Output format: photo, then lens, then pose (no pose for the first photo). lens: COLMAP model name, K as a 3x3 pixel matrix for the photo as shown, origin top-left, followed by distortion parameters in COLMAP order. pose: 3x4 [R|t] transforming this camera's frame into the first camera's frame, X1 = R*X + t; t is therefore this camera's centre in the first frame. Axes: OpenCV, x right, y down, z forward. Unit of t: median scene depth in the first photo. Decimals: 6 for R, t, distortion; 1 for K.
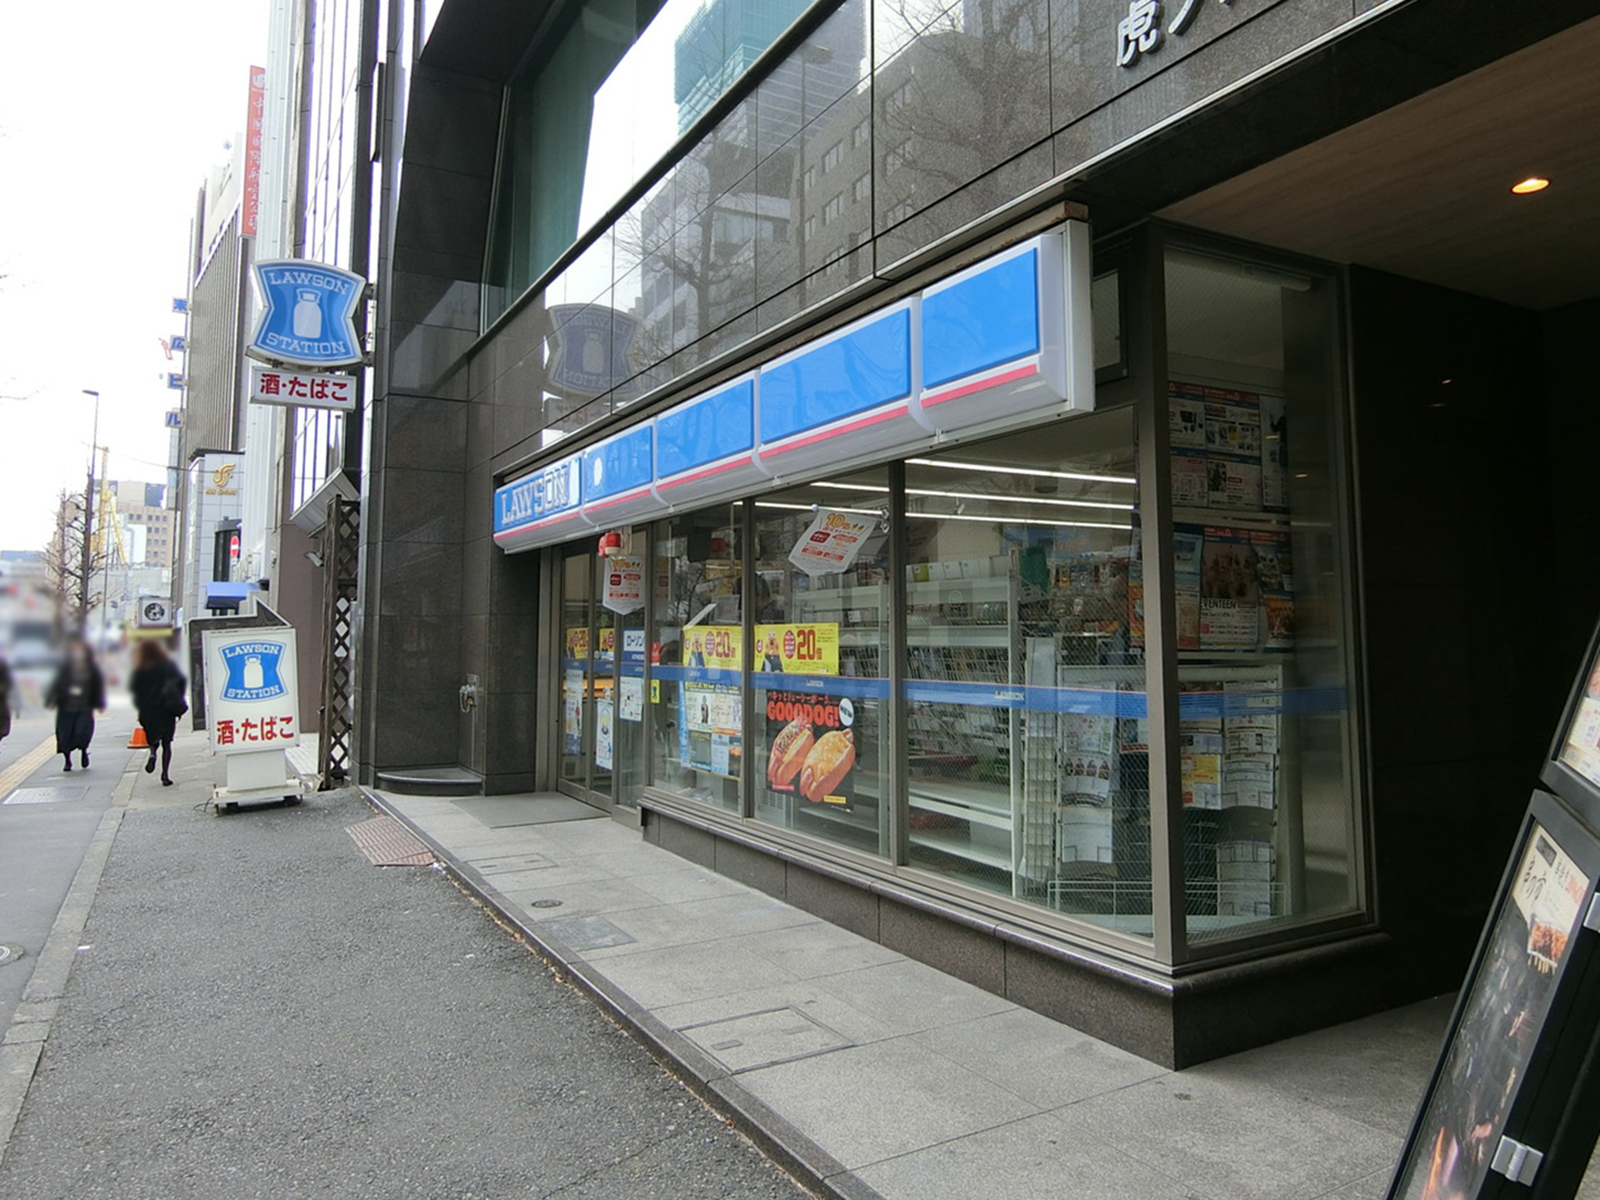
lens RADIAL K [[922.5, 0, 798.7], [0, 922.5, 591.3], [0, 0, 1]] dist [-0.000181, -0.000031]
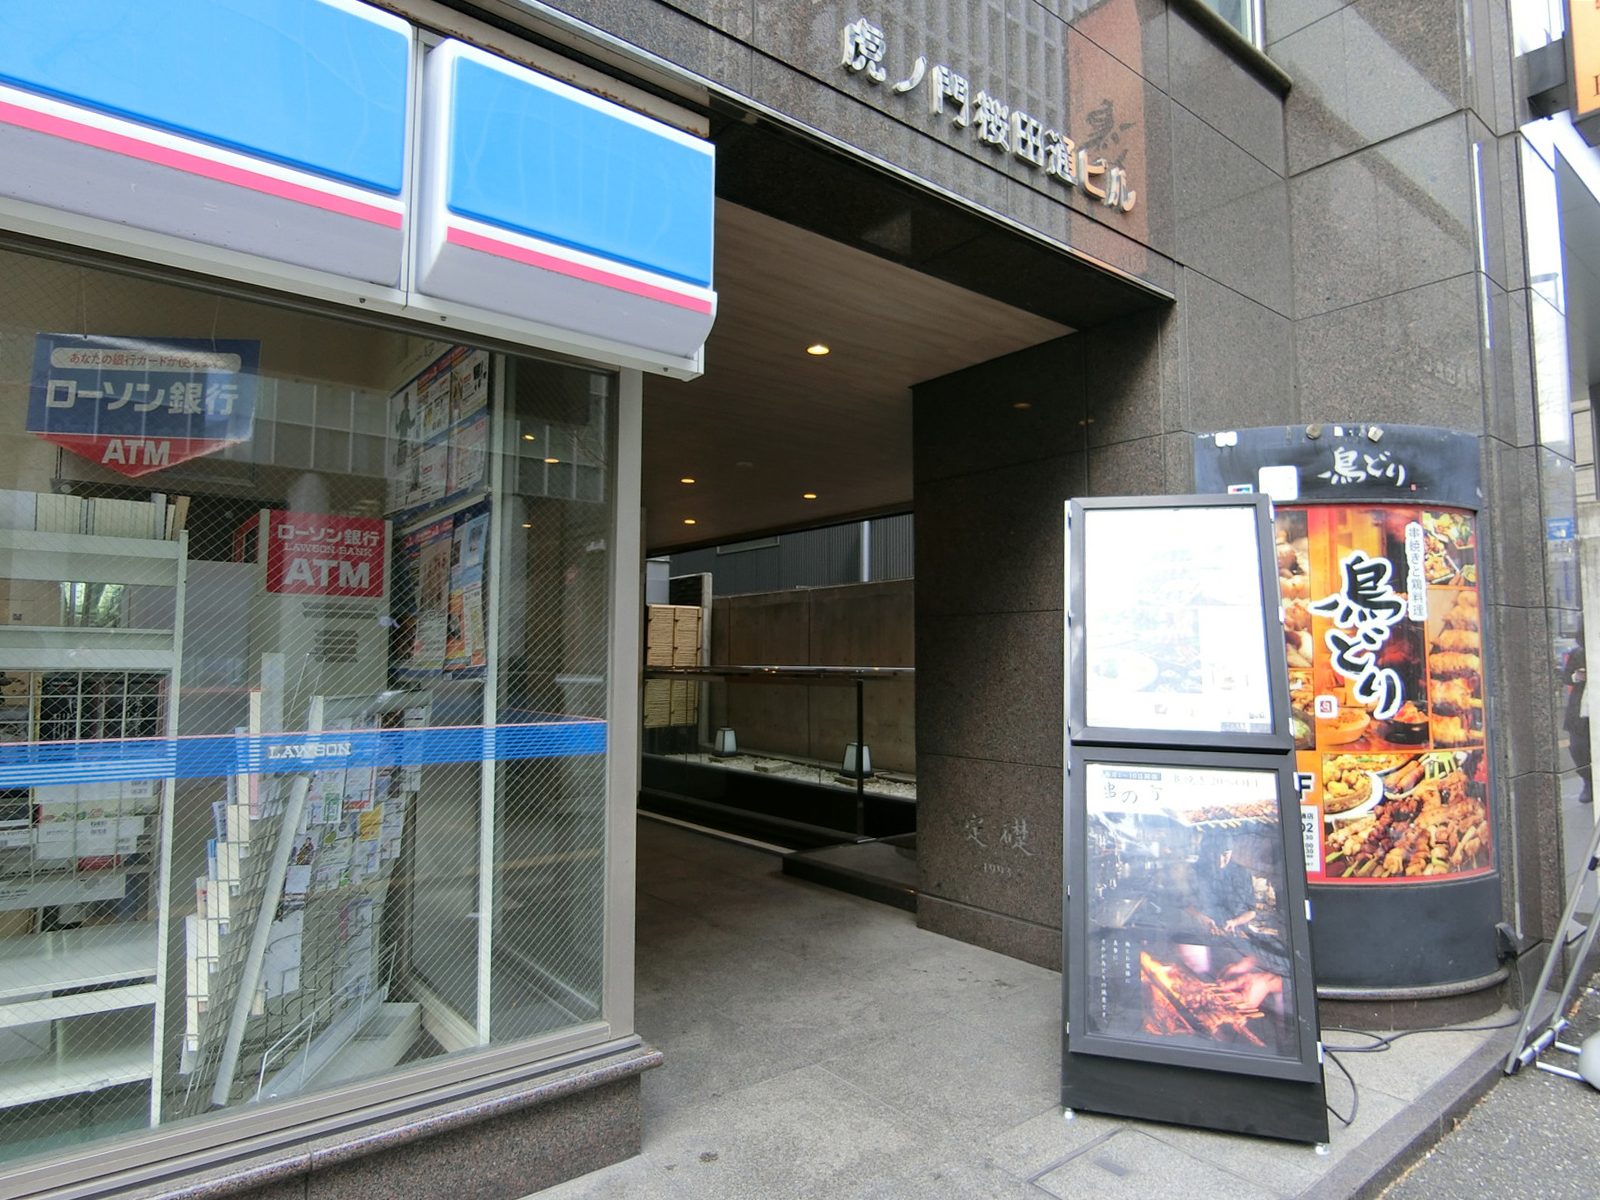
lens RADIAL K [[922.5, 0, 798.8], [0, 922.5, 598.2], [0, 0, 1]] dist [-0.000181, -0.000031]
pose [[-0.079123, 0.066916, 0.994616, -0.536404], [-0.059348, 0.995659, -0.071707, 0.056574], [-0.995097, -0.064702, -0.074809, 1.014991]]
